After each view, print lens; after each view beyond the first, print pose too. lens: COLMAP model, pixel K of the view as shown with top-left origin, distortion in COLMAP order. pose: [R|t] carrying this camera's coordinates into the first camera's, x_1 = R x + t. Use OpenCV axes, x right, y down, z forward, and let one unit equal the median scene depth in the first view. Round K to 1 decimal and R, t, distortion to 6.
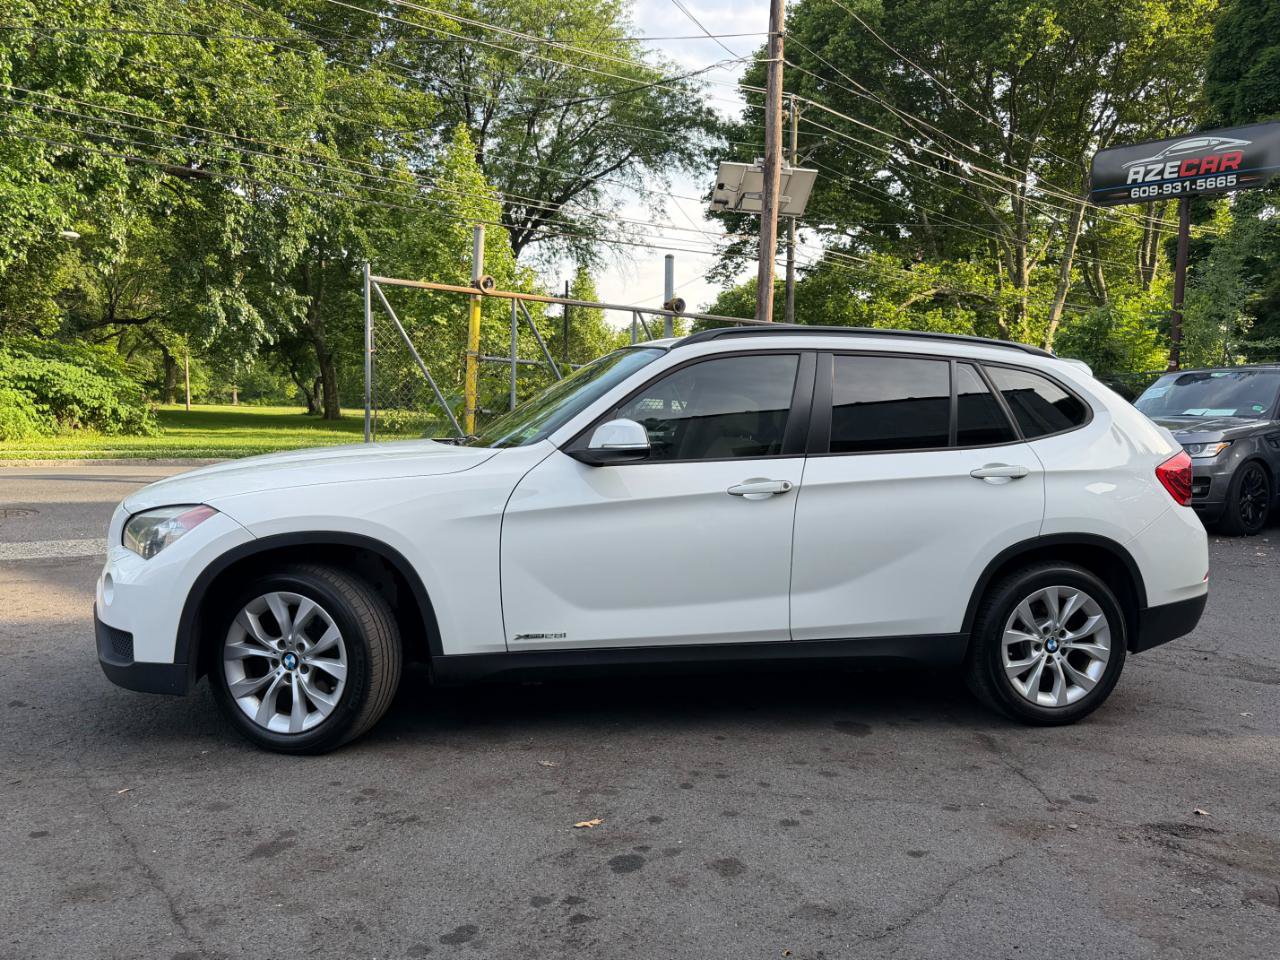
lens RADIAL K [[1039.6, 0, 639.8], [0, 1039.6, 496.2], [0, 0, 1]] dist [0.061213, -0.093915]
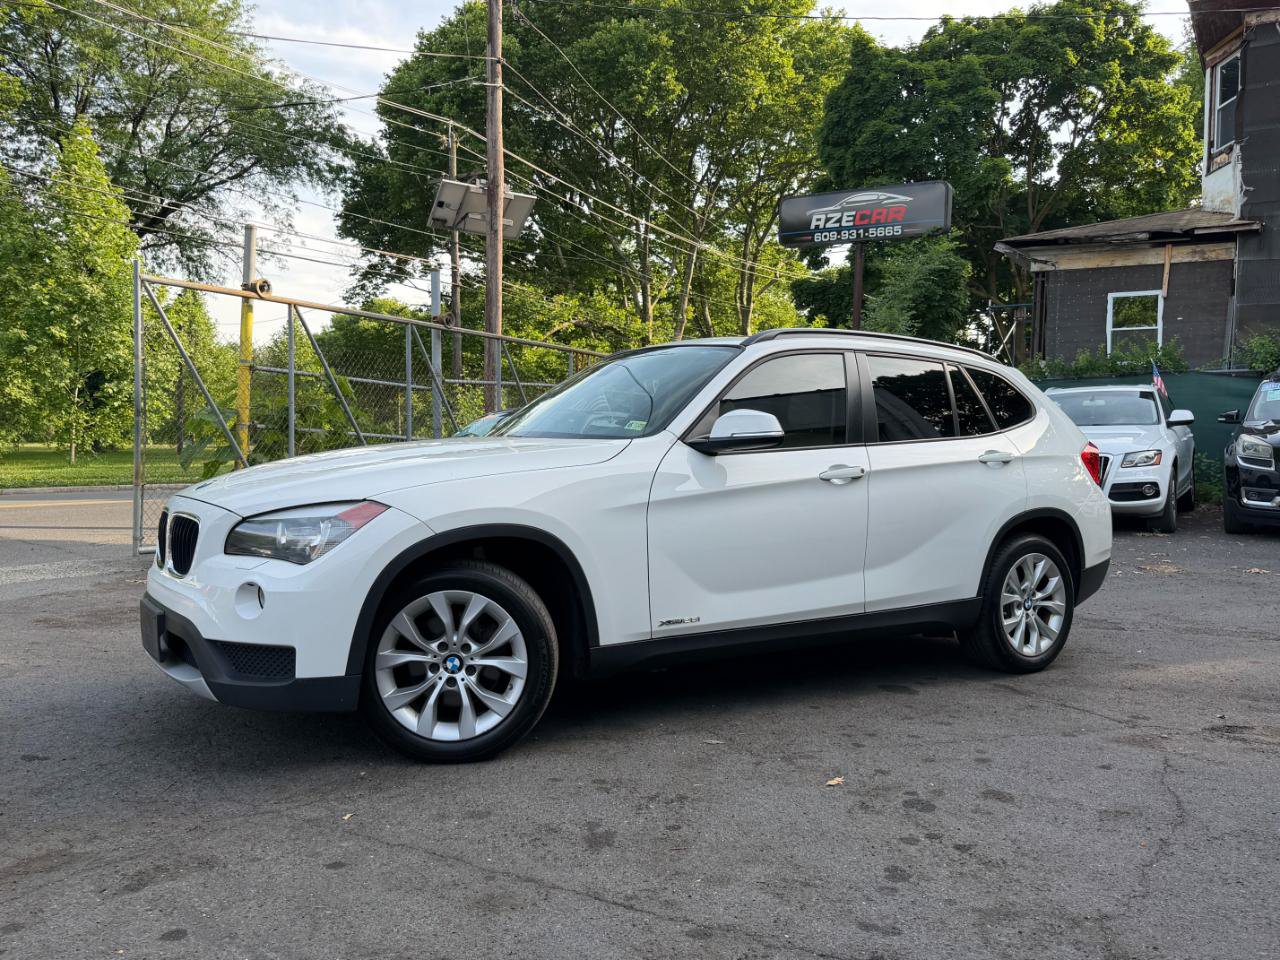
lens RADIAL K [[1039.6, 0, 637.4], [0, 1039.6, 493.2], [0, 0, 1]] dist [0.061213, -0.093915]
pose [[0.933227, -0.027652, 0.358222, -0.443750], [0.037748, 0.999062, -0.021221, 0.025597], [-0.357299, 0.033326, 0.933395, 0.050588]]
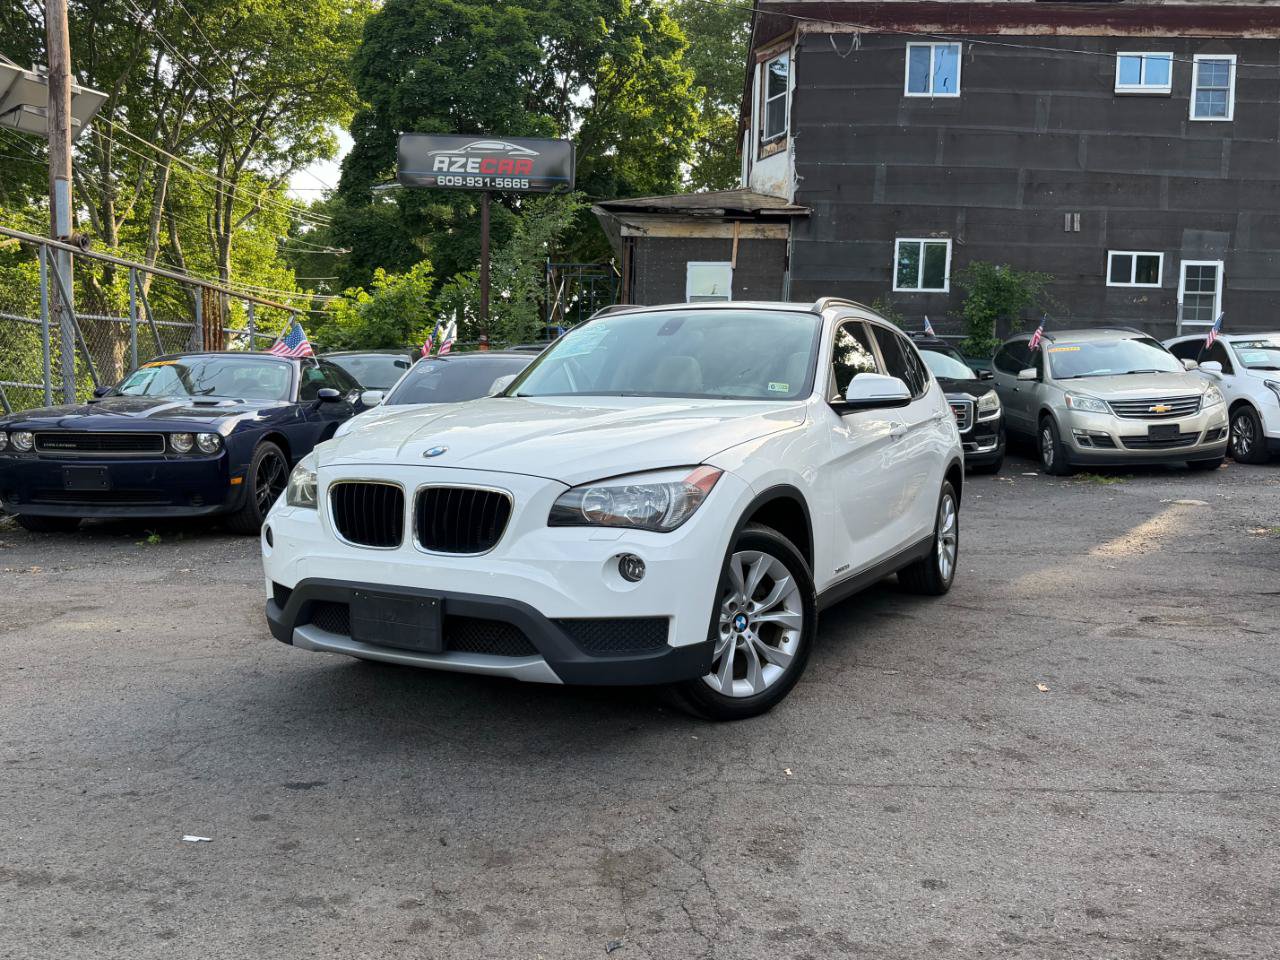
lens RADIAL K [[1071.8, 0, 642.1], [0, 1071.8, 498.2], [0, 0, 1]] dist [0.058395, -0.091242]
pose [[0.641687, -0.079815, 0.762803, -0.985559], [0.059557, 0.996753, 0.054193, -0.013814], [-0.764651, 0.010655, 0.644357, 0.377433]]
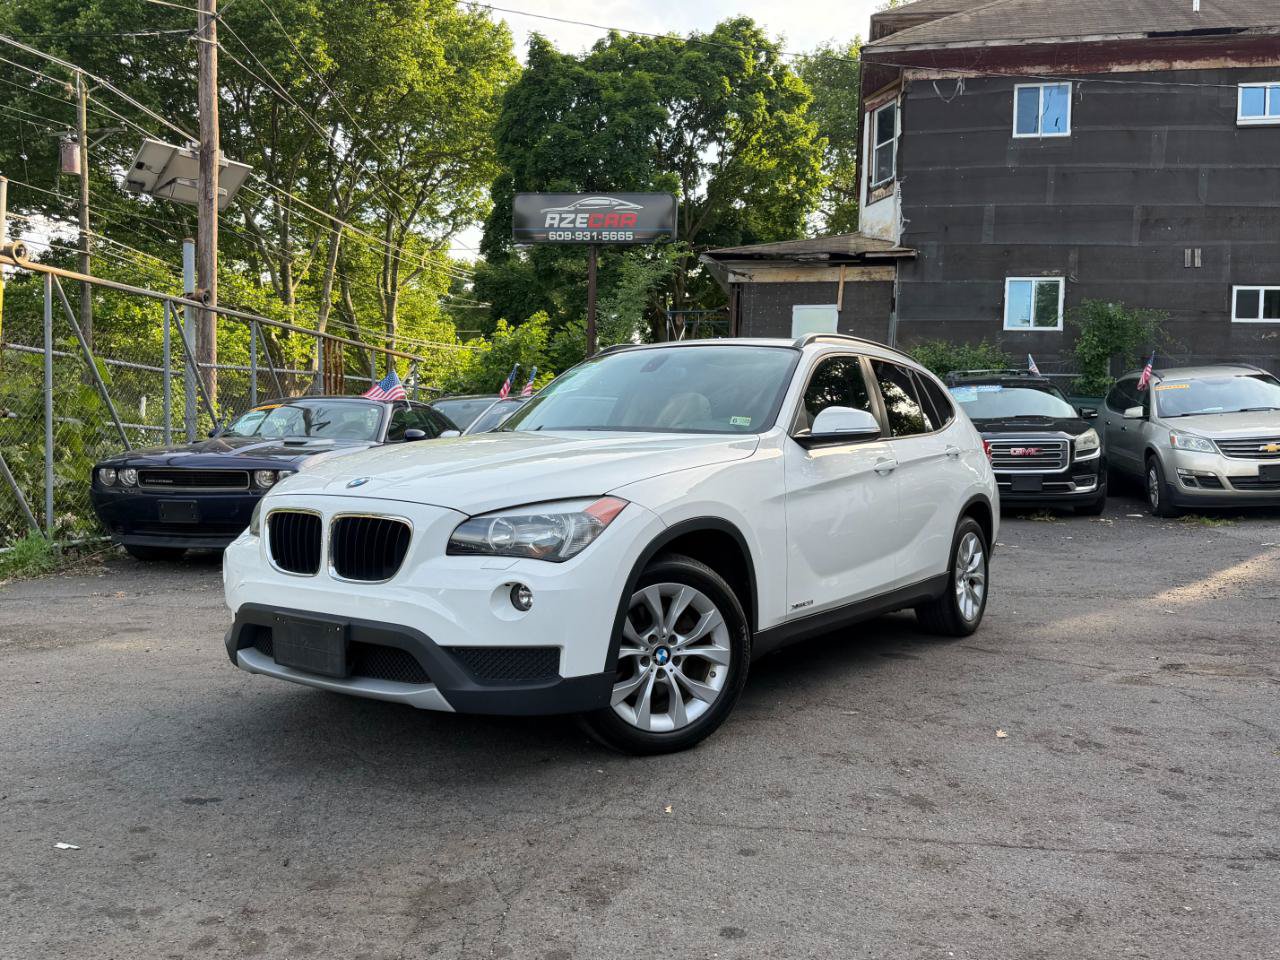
lens RADIAL K [[1039.6, 0, 641.9], [0, 1039.6, 490.5], [0, 0, 1]] dist [0.061213, -0.093915]
pose [[0.742167, -0.042429, 0.668870, -0.848235], [0.056357, 0.998410, 0.000800, 0.003683], [-0.667841, 0.037102, 0.743379, 0.261568]]
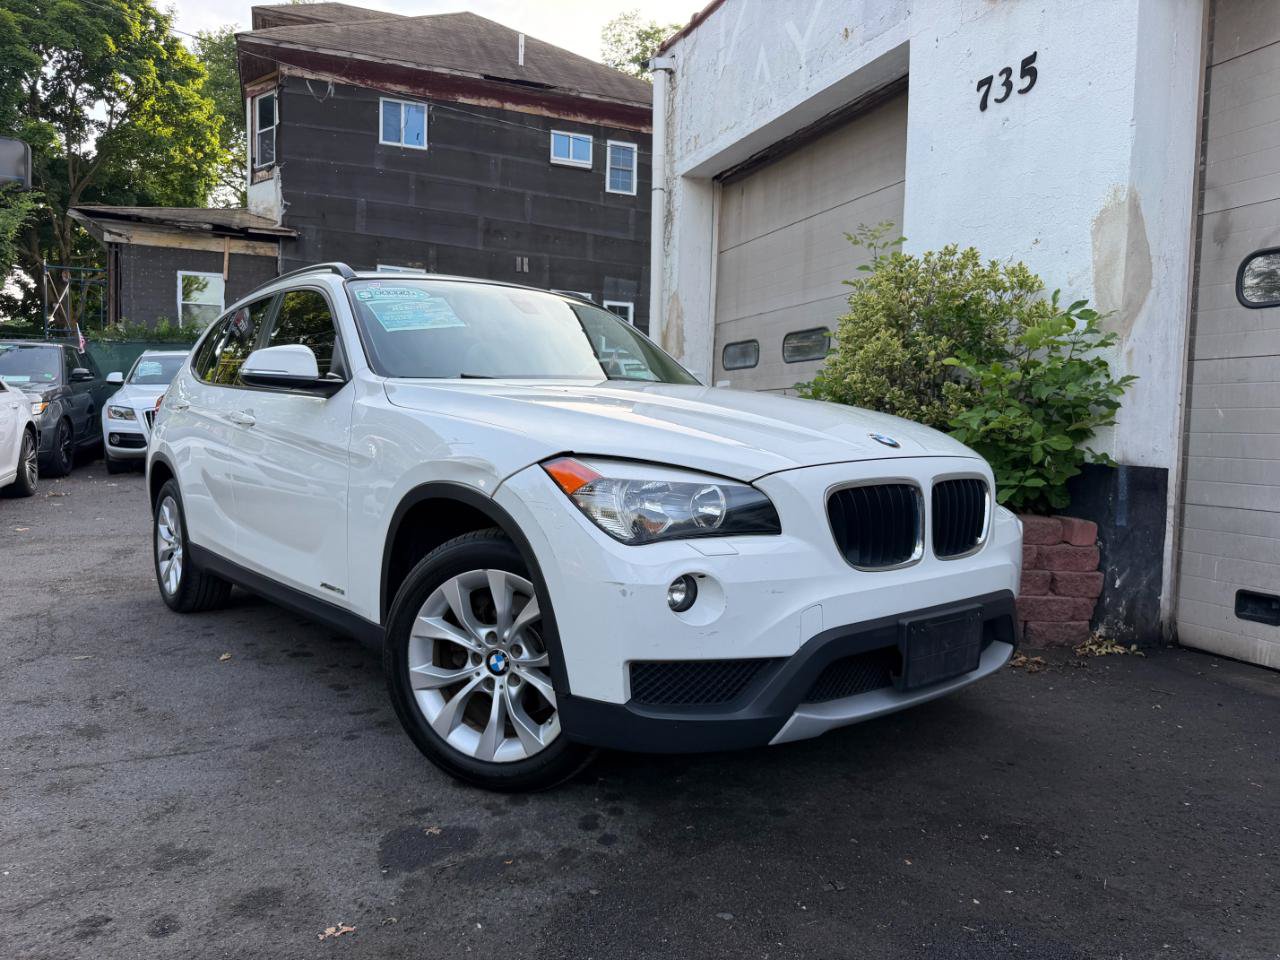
lens RADIAL K [[907.3, 0, 638.3], [0, 907.3, 489.3], [0, 0, 1]] dist [0.009381, -0.017225]
pose [[0.263169, -0.090133, 0.960530, -0.747679], [0.060677, 0.995201, 0.076762, 0.027144], [-0.962840, 0.038081, 0.267375, 0.112973]]
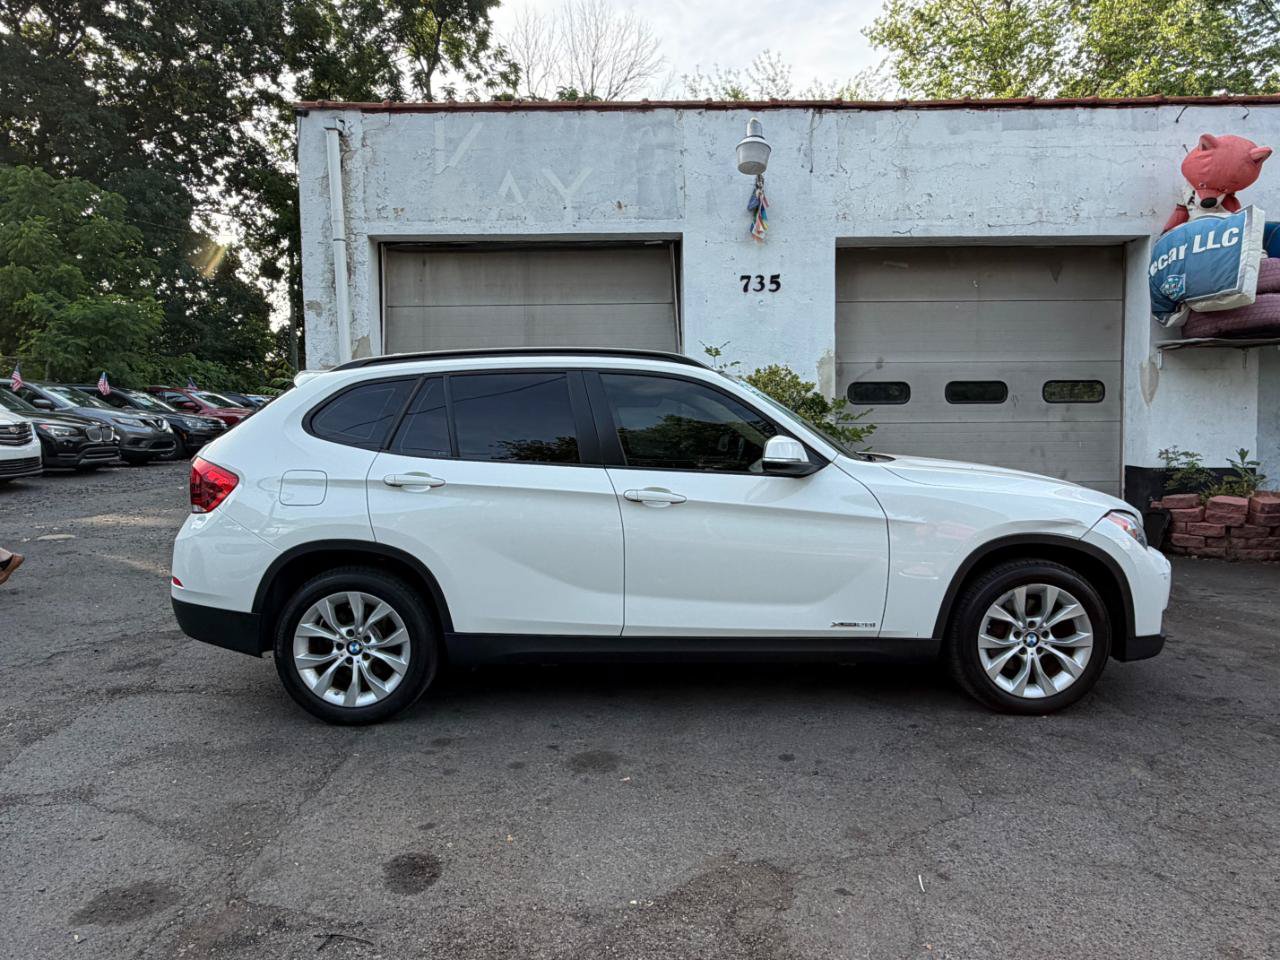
lens RADIAL K [[826.7, 0, 630.4], [0, 826.7, 480.4], [0, 0, 1]] dist [0.000068, 0.000231]
pose [[-0.797055, -0.056306, 0.601276, -0.517206], [0.030647, 0.990590, 0.133389, -0.148459], [-0.603129, 0.124746, -0.787829, 1.744626]]
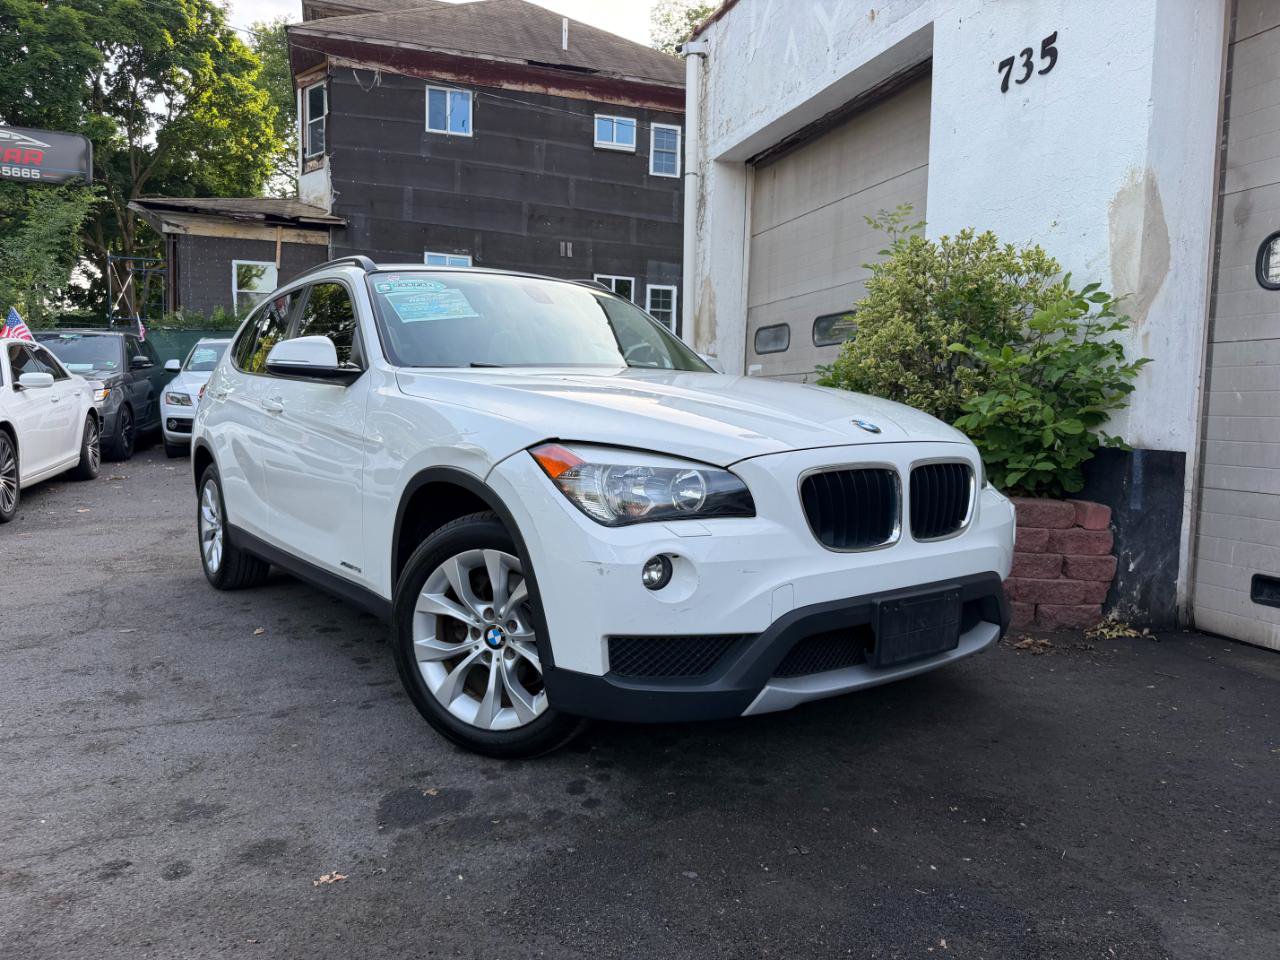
lens RADIAL K [[907.3, 0, 638.4], [0, 907.3, 488.3], [0, 0, 1]] dist [0.009381, -0.017225]
pose [[0.316340, -0.106559, 0.942642, -0.760945], [0.064876, 0.993775, 0.090567, 0.027011], [-0.946425, 0.032505, 0.321284, 0.068560]]
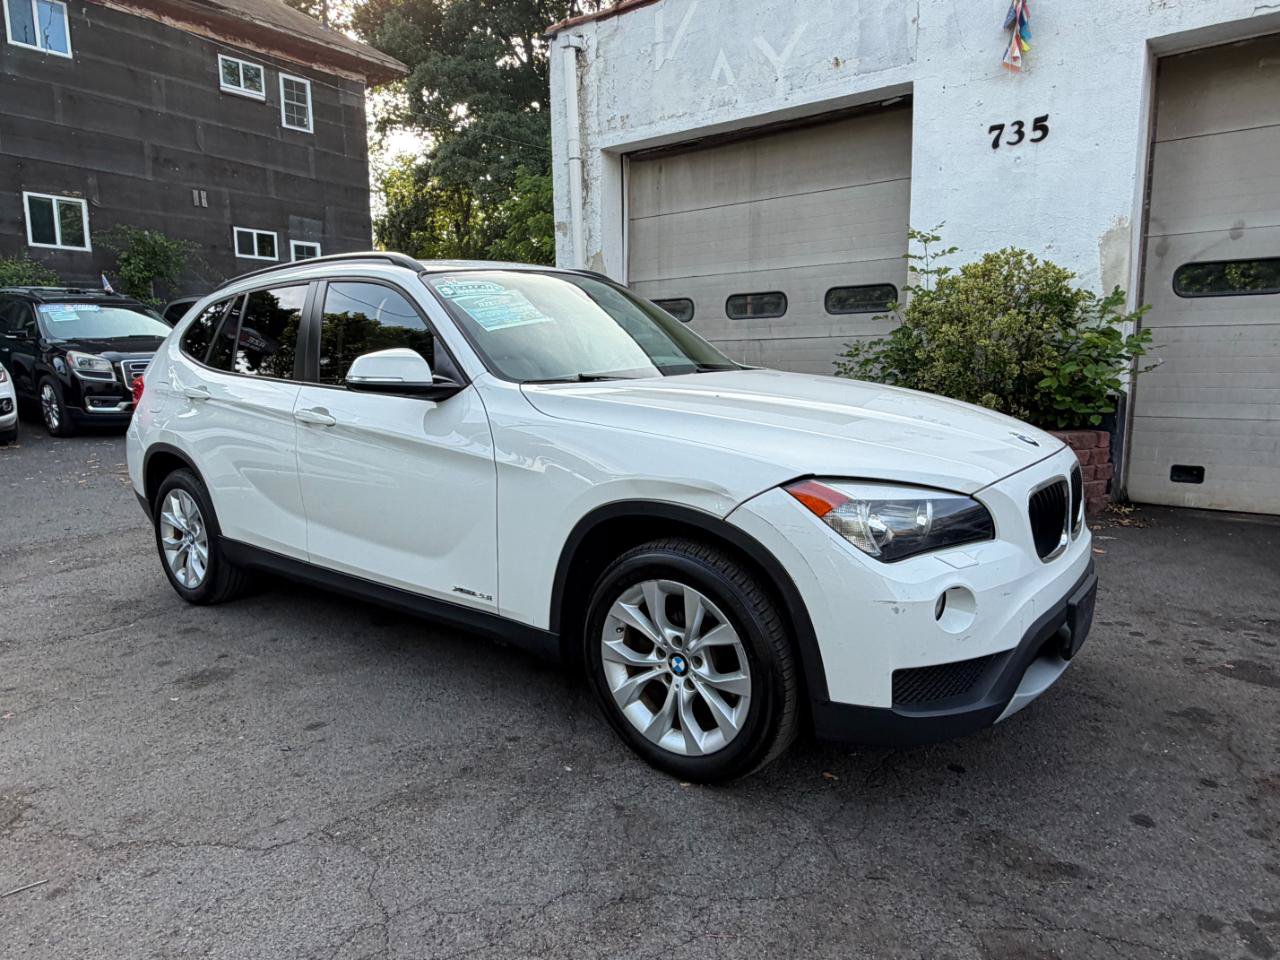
lens RADIAL K [[821.9, 0, 625.4], [0, 821.9, 483.9], [0, 0, 1]] dist [-0.009189, 0.008394]
pose [[-0.250412, -0.174635, 0.952259, -0.826684], [0.081324, 0.976326, 0.200435, -0.090286], [-0.964718, 0.127633, -0.230281, 1.004728]]
